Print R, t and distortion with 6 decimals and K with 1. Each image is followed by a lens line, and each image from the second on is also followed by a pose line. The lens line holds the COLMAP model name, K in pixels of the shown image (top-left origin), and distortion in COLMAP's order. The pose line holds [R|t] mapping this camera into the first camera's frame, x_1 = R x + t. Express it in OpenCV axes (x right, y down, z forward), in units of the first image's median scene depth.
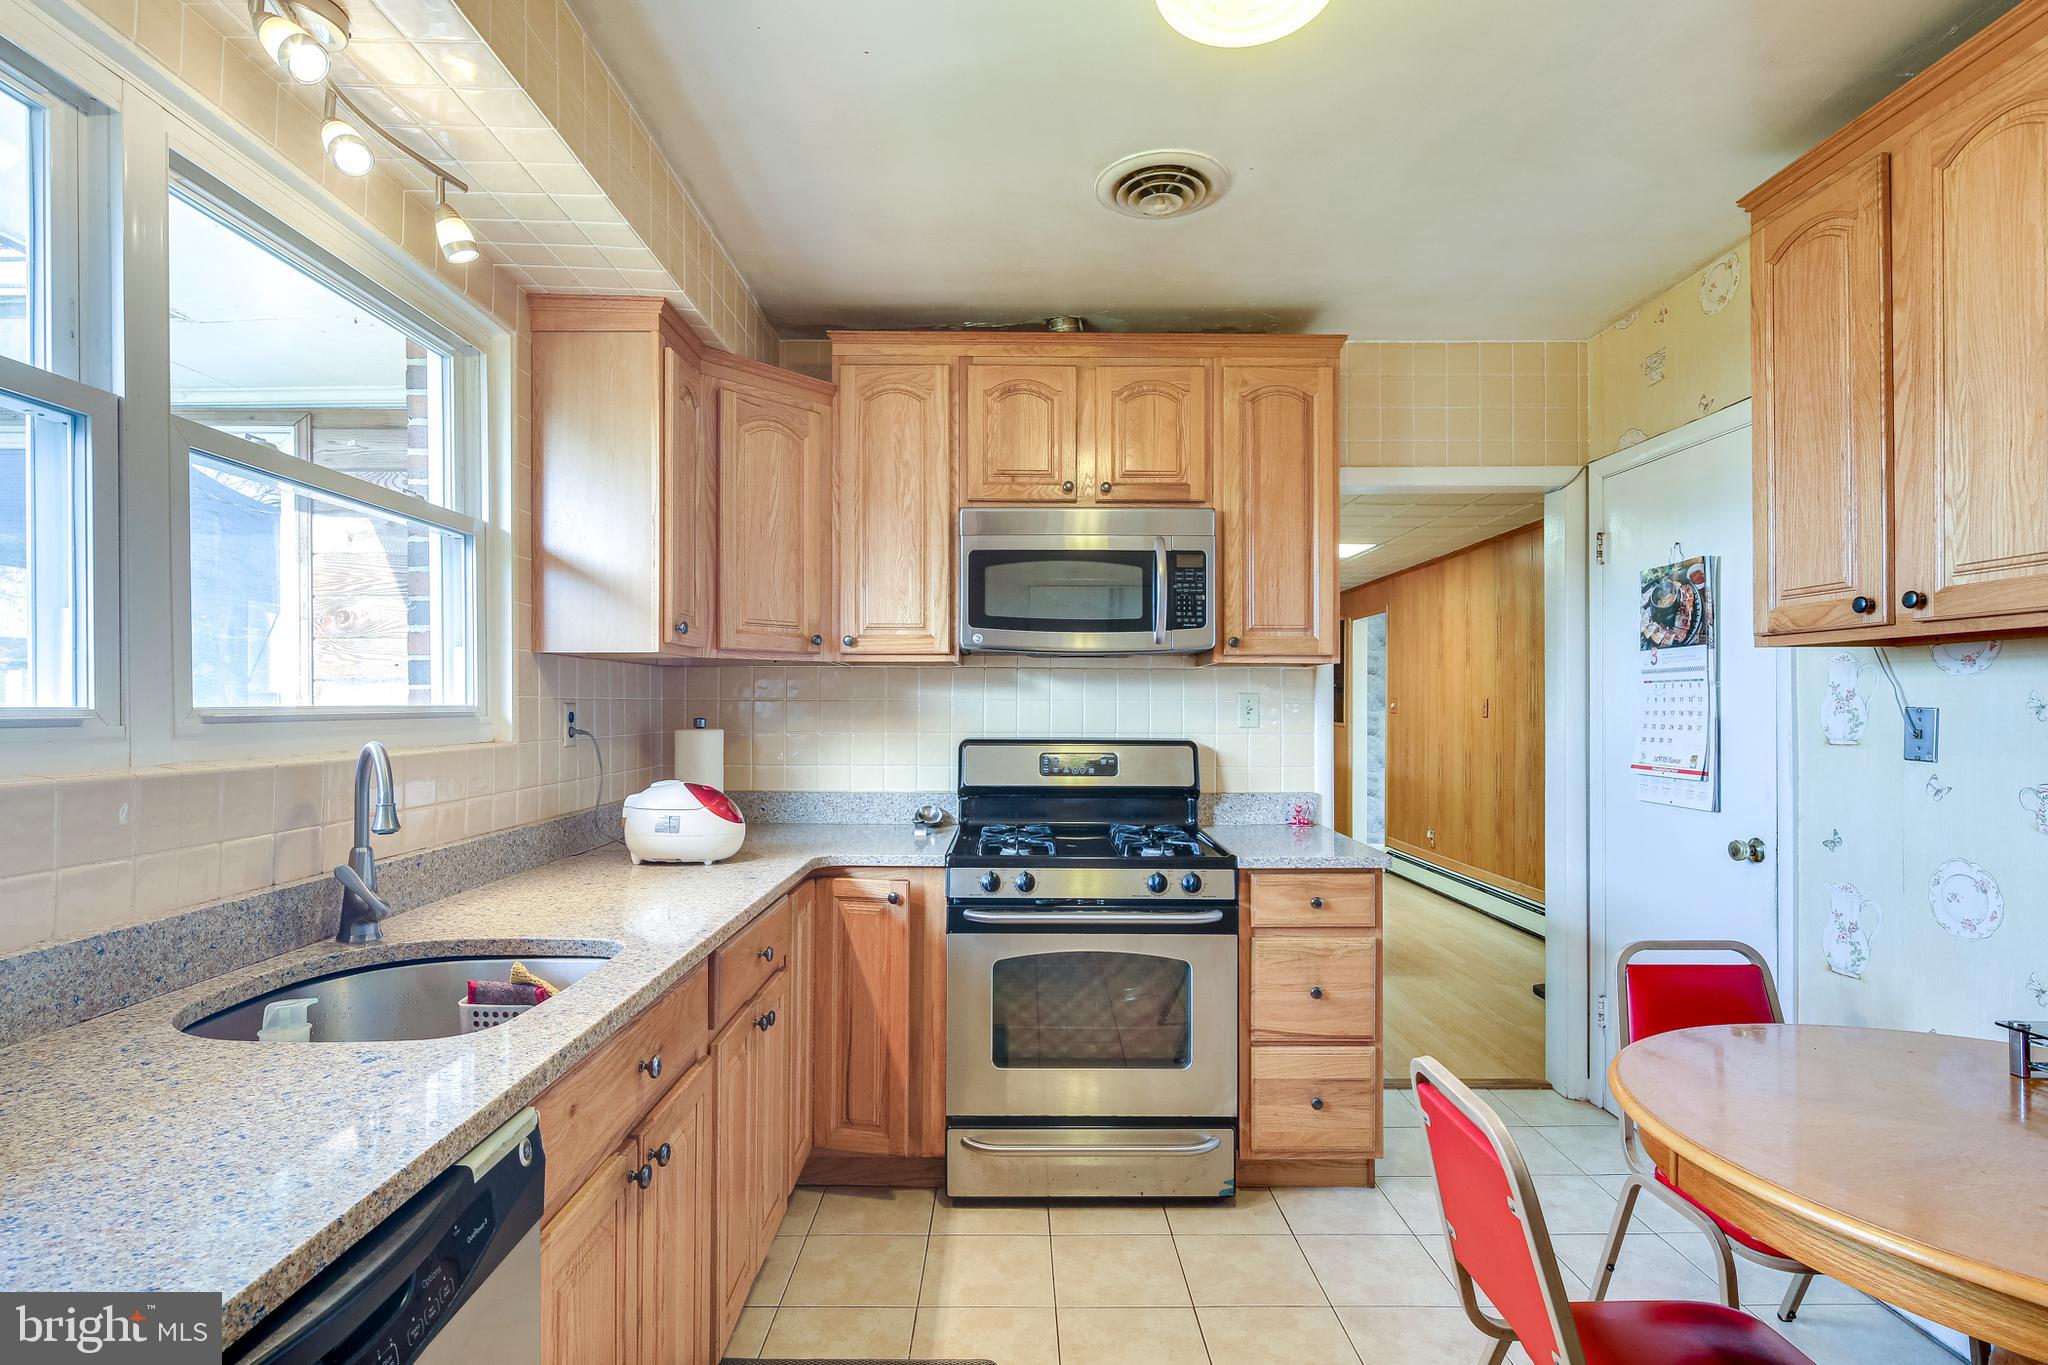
lens RADIAL K [[1001.6, 0, 1017.4], [0, 1001.6, 695.7], [0, 0, 1]] dist [0.000013, -0.000185]
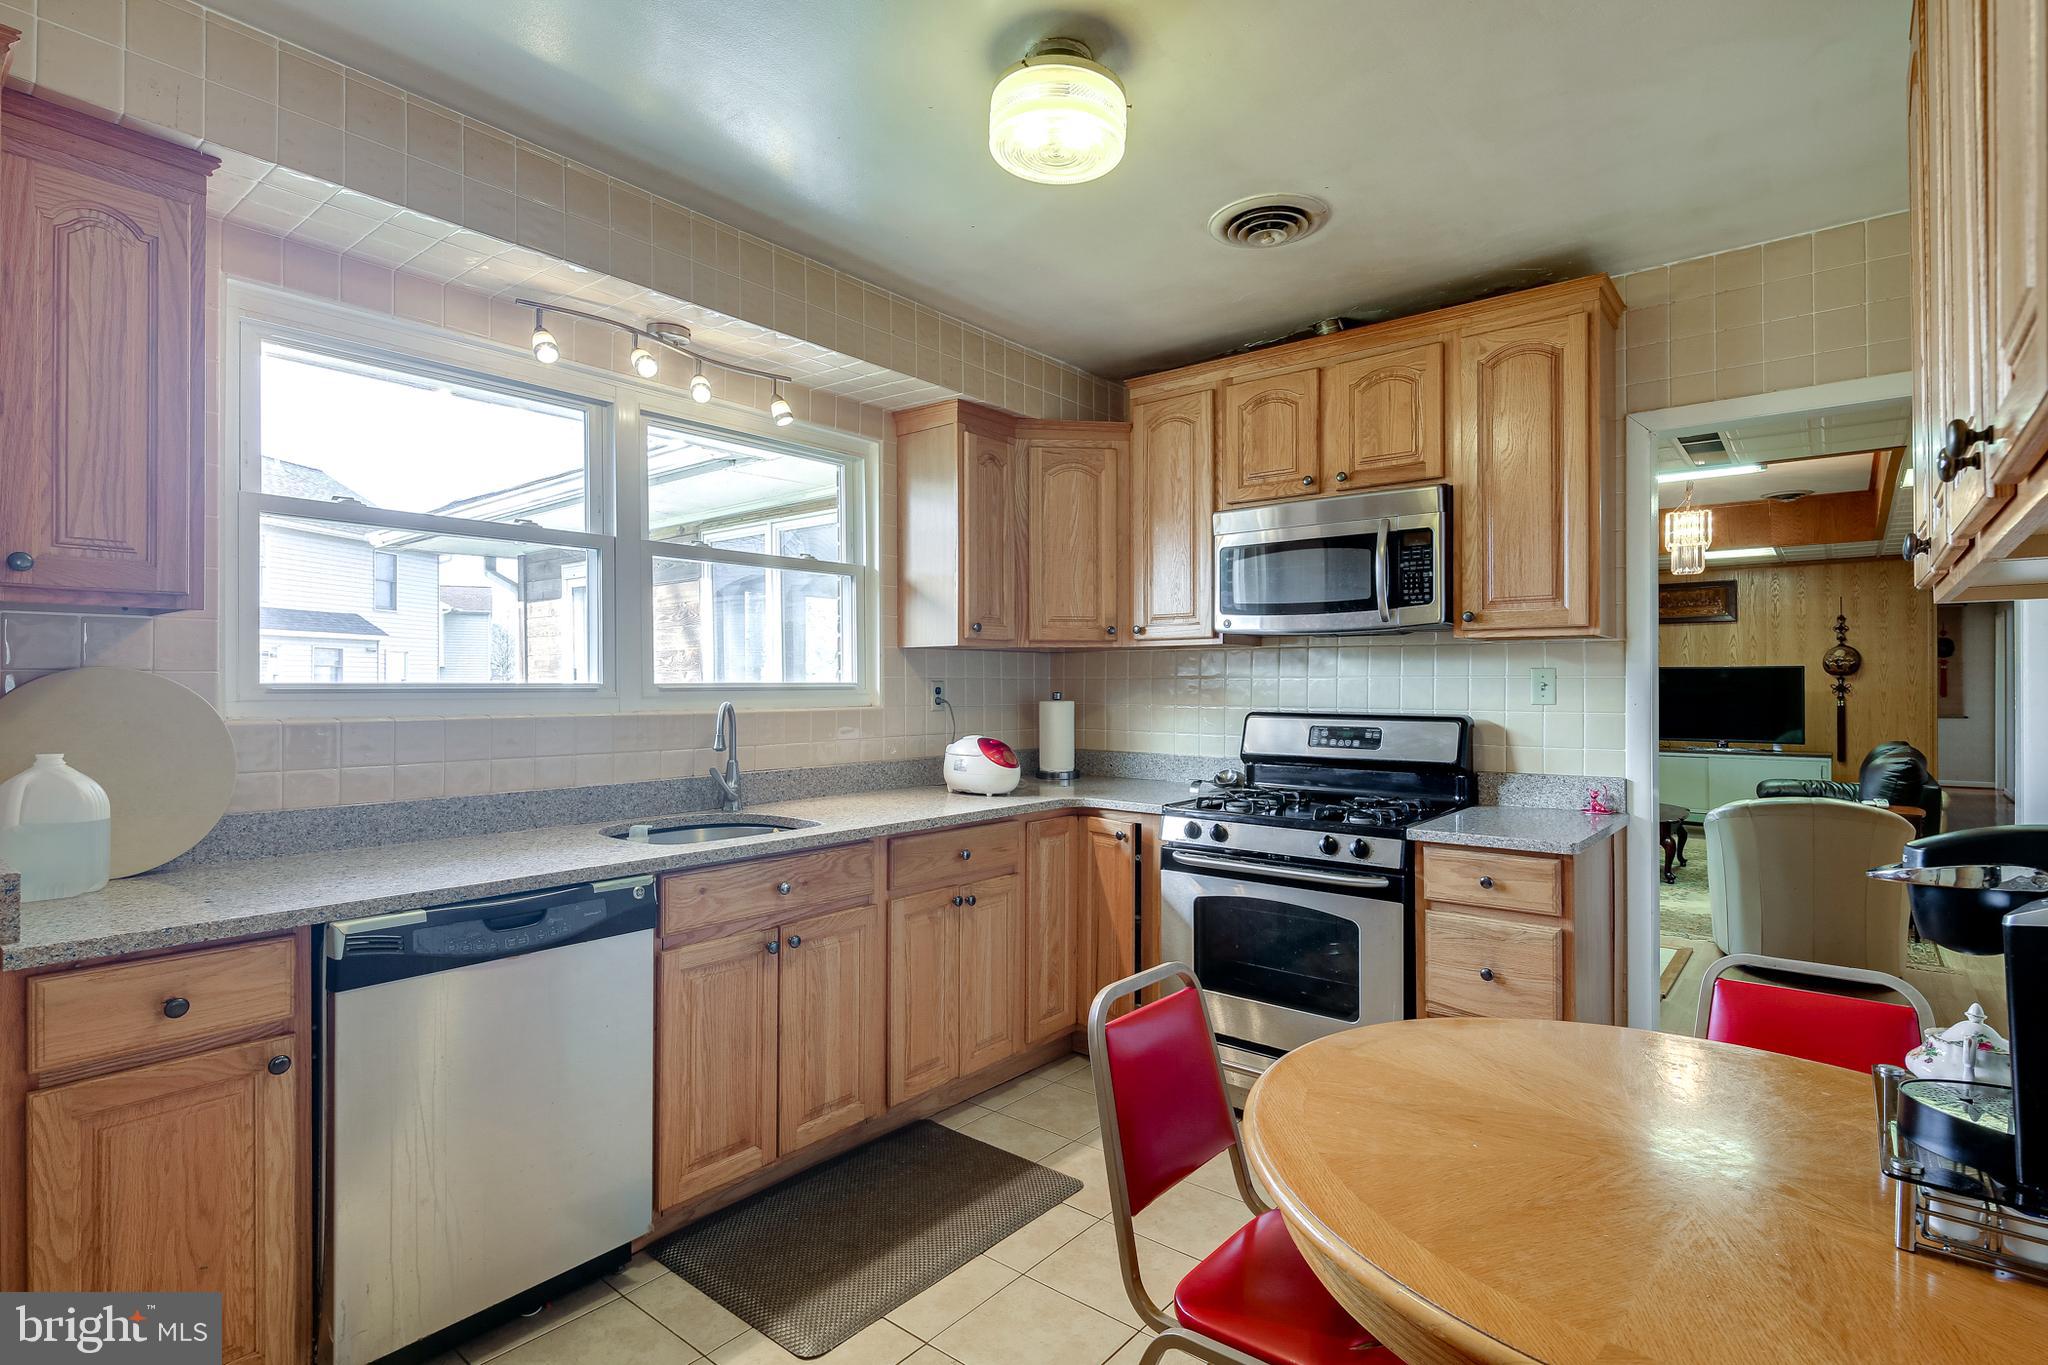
lens RADIAL K [[1002.2, 0, 1021.5], [0, 1002.2, 669.9], [0, 0, 1]] dist [-0.000586, -0.001332]
pose [[0.767354, -0.011132, -0.641127, 0.521874], [0.007704, 0.999937, -0.008142, 0.003549], [0.641178, 0.001309, 0.767391, -0.037428]]
